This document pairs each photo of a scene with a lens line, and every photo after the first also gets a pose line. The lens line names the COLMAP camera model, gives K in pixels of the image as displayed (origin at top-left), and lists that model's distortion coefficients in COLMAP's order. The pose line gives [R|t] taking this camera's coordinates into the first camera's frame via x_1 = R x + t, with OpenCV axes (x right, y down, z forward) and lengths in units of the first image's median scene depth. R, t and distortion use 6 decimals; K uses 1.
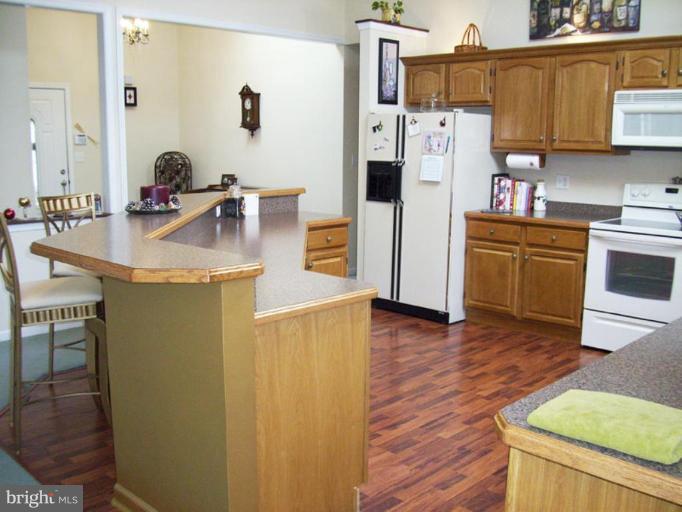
lens RADIAL K [[703.5, 0, 342.5], [0, 703.5, 258.9], [0, 0, 1]] dist [-0.096446, 0.000000]
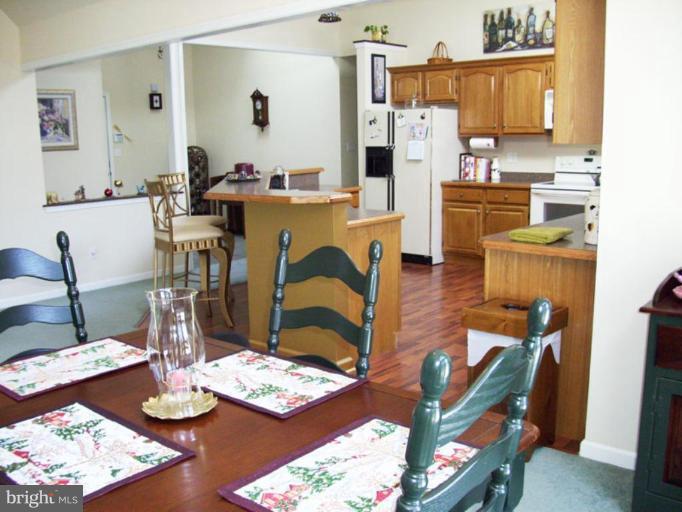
lens RADIAL K [[705.2, 0, 335.5], [0, 705.2, 254.1], [0, 0, 1]] dist [-0.099981, 0.000000]
pose [[0.998224, -0.037734, 0.046089, -0.096716], [0.037673, 0.999288, 0.002179, 0.062035], [-0.046139, -0.000439, 0.998935, -0.347624]]
